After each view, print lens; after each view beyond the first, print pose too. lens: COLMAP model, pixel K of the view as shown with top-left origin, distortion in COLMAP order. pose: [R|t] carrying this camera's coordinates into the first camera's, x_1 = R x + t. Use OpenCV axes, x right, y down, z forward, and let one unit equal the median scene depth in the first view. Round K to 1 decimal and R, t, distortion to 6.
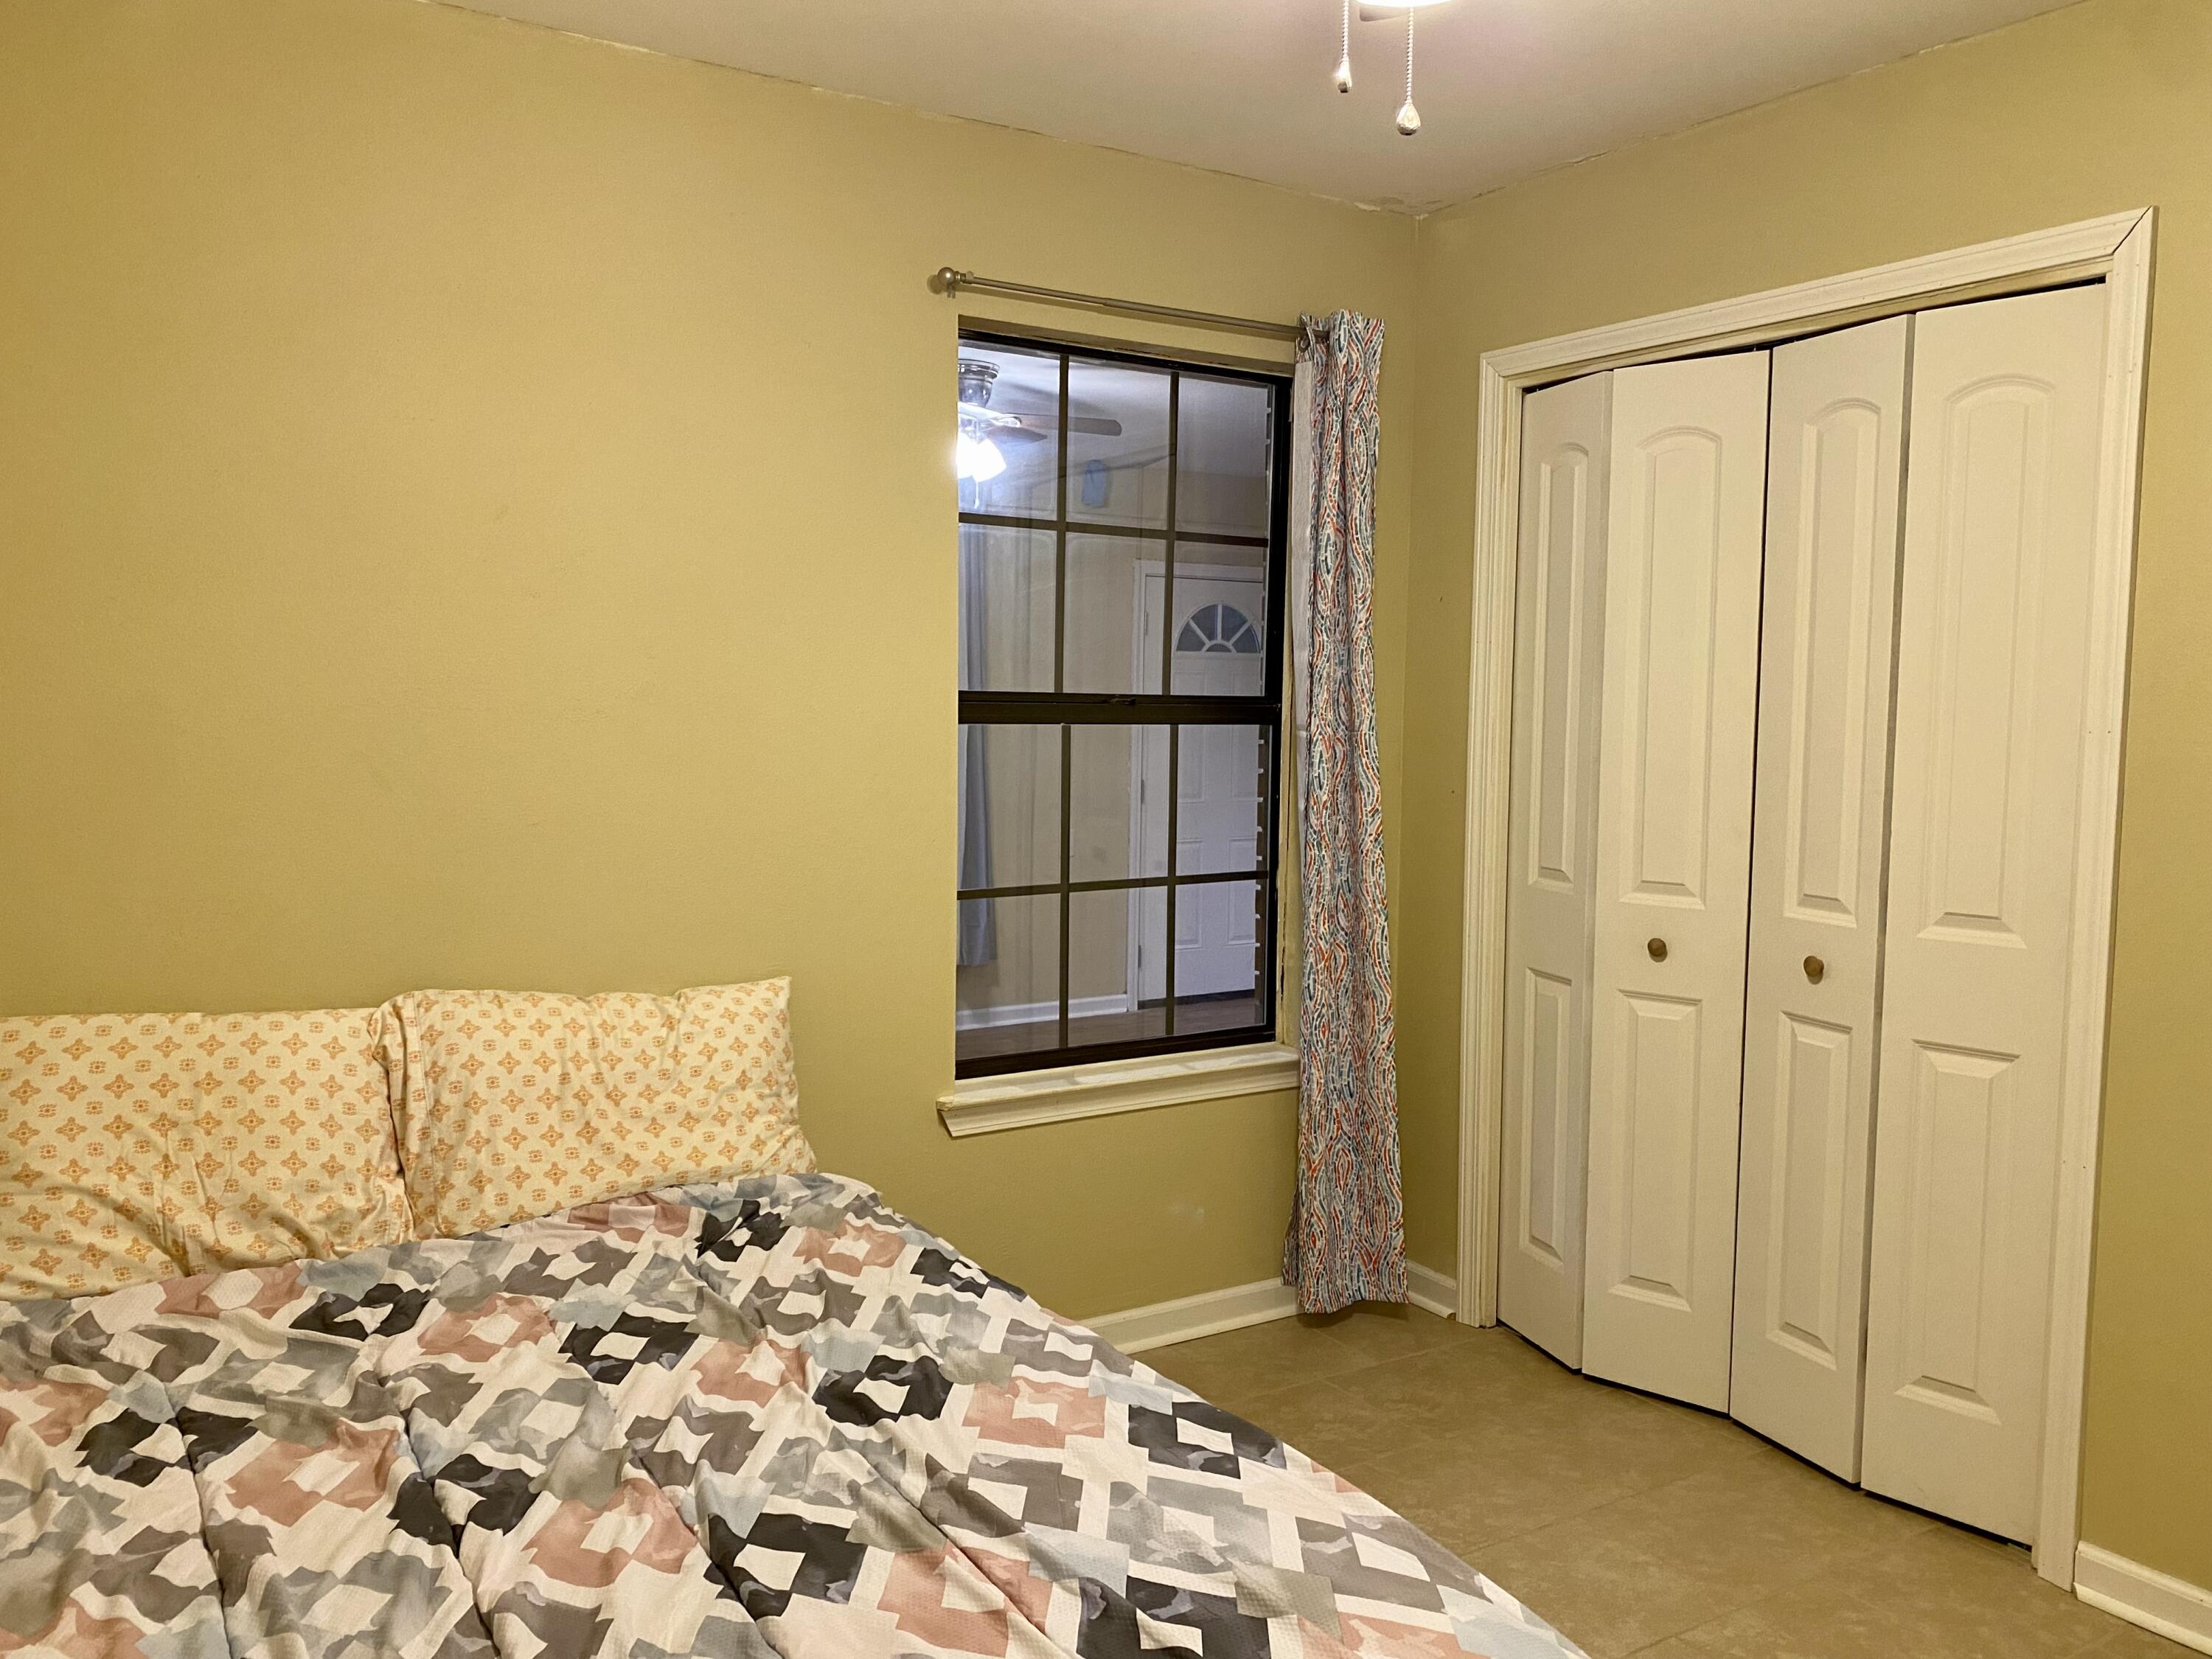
lens RADIAL K [[1690.6, 0, 1100.4], [0, 1690.6, 825.2], [0, 0, 1]] dist [0.063593, -0.098865]
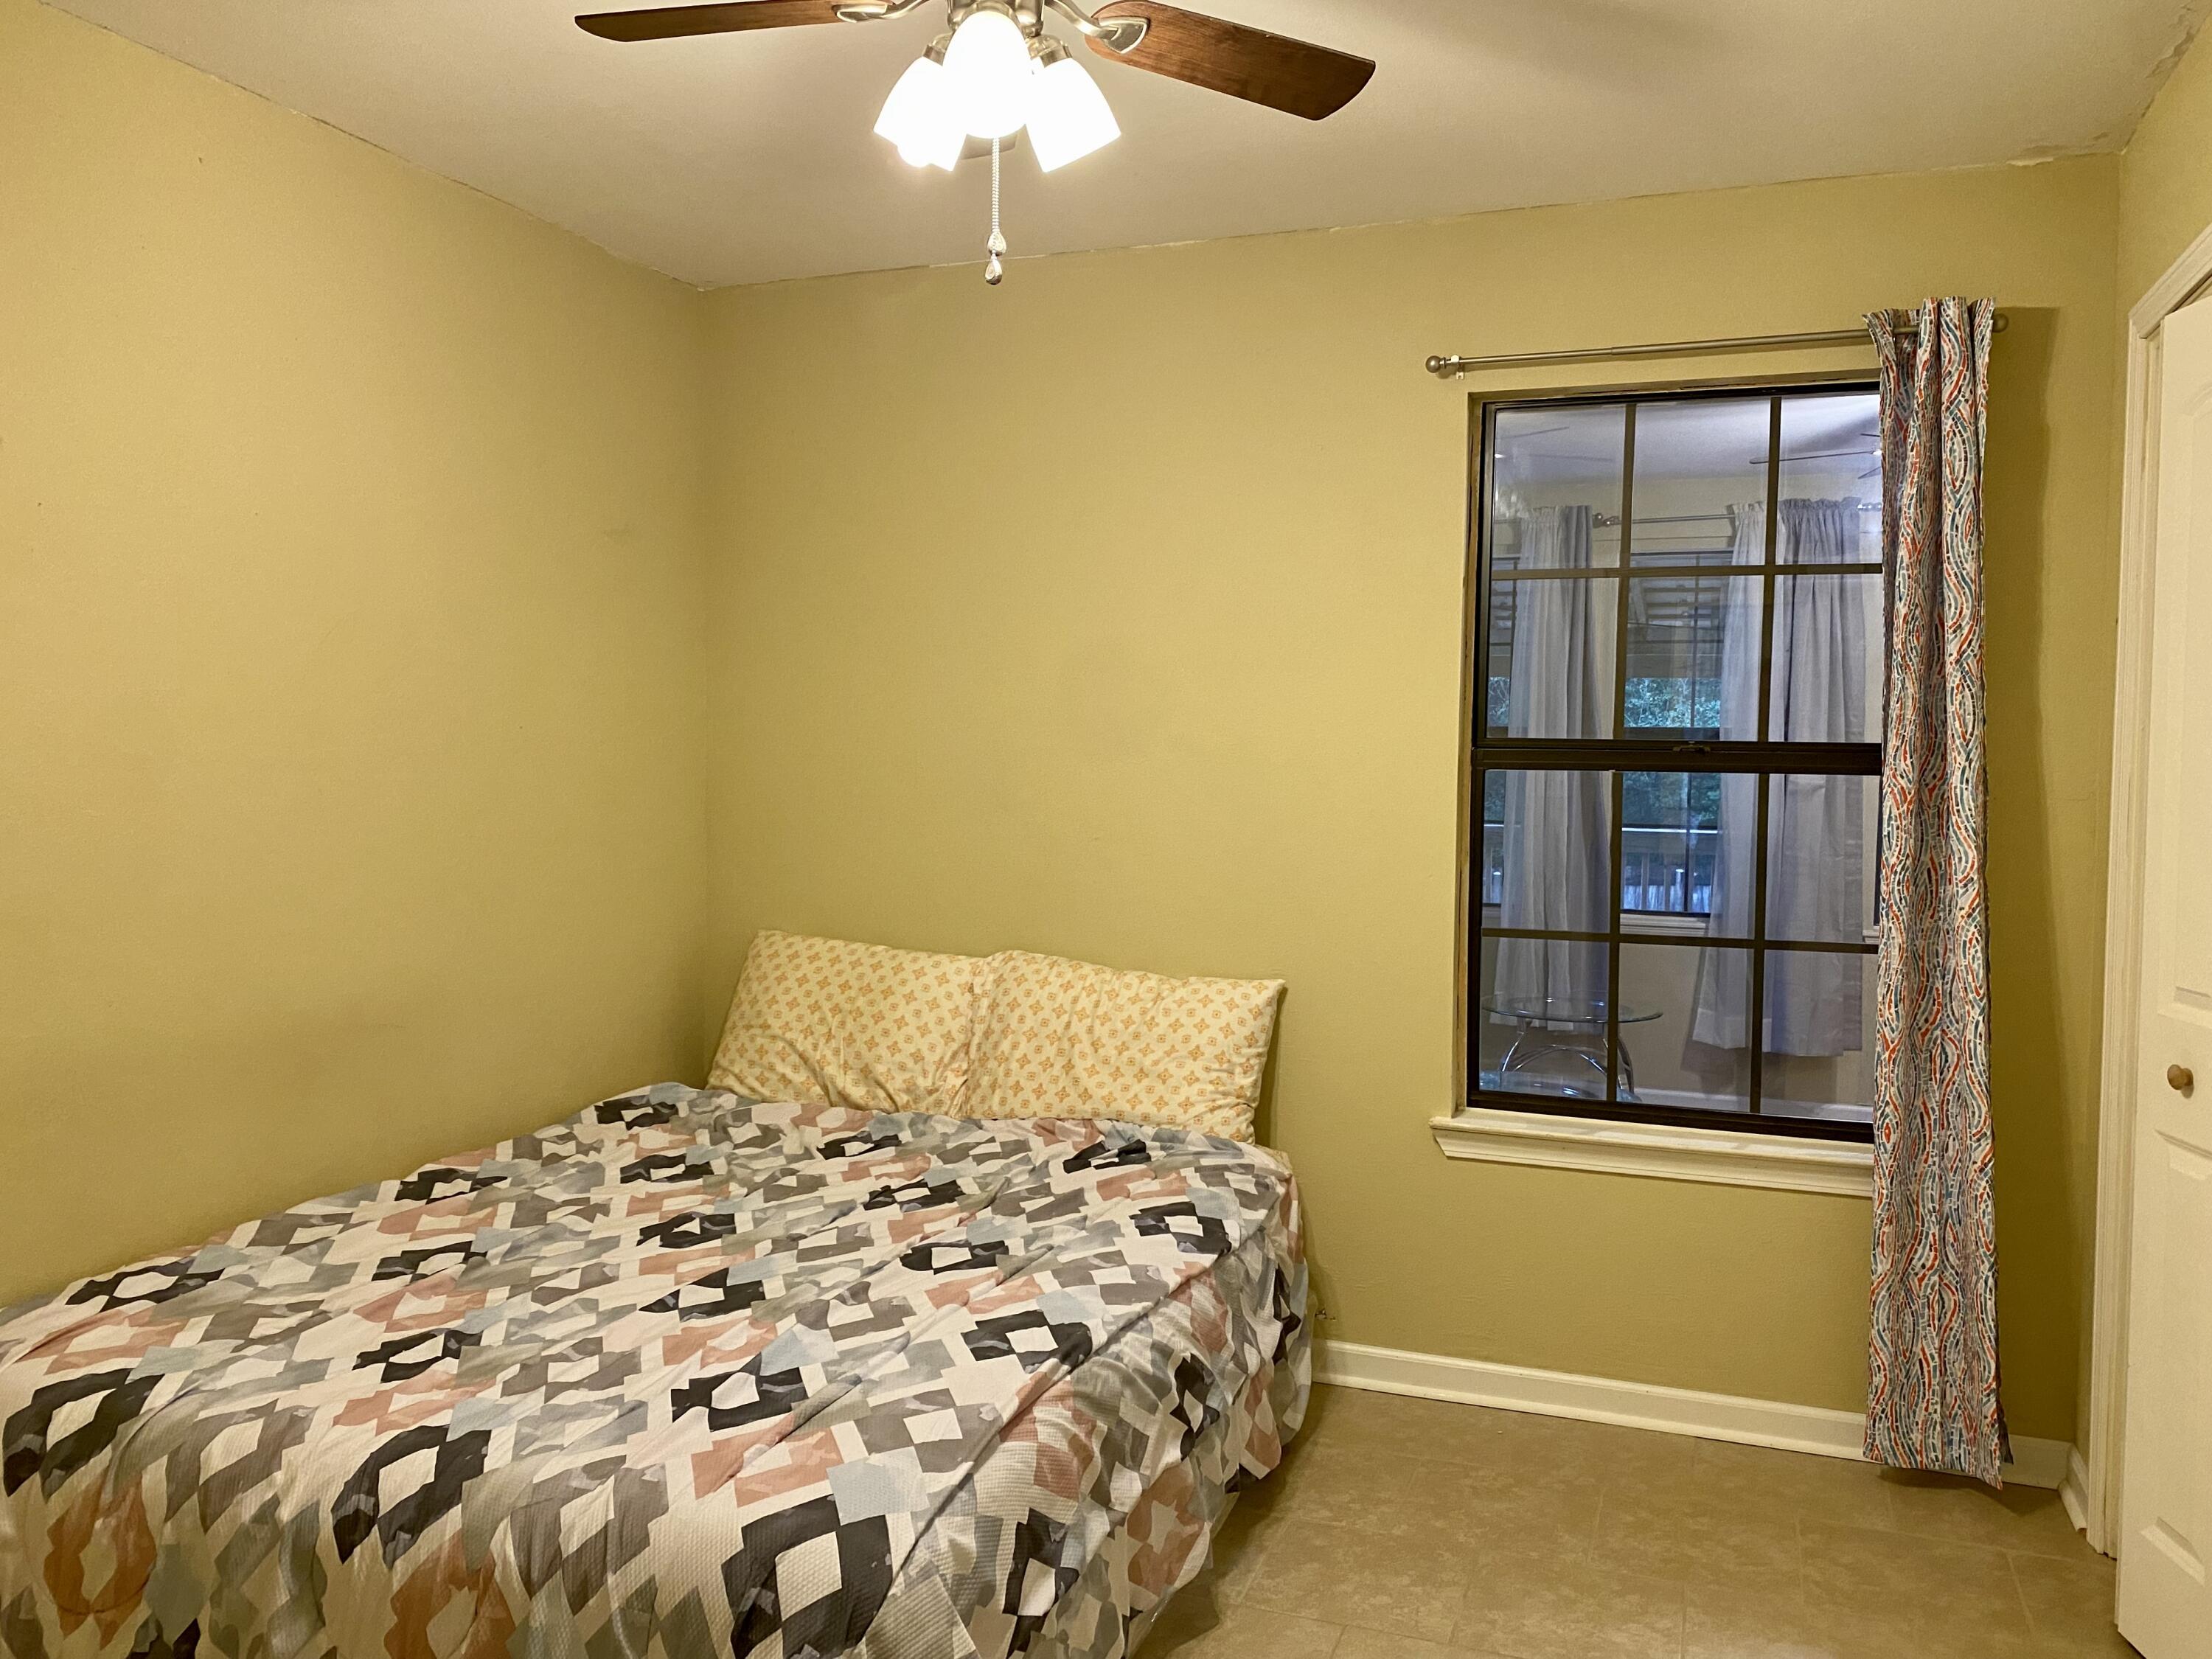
lens RADIAL K [[1673.6, 0, 1100.4], [0, 1673.6, 821.3], [0, 0, 1]] dist [0.152431, -0.328907]
pose [[0.610129, 0.032656, -0.791629, 0.822810], [-0.065460, 0.997812, -0.009291, -0.002091], [0.789593, 0.057488, 0.610932, 0.219672]]
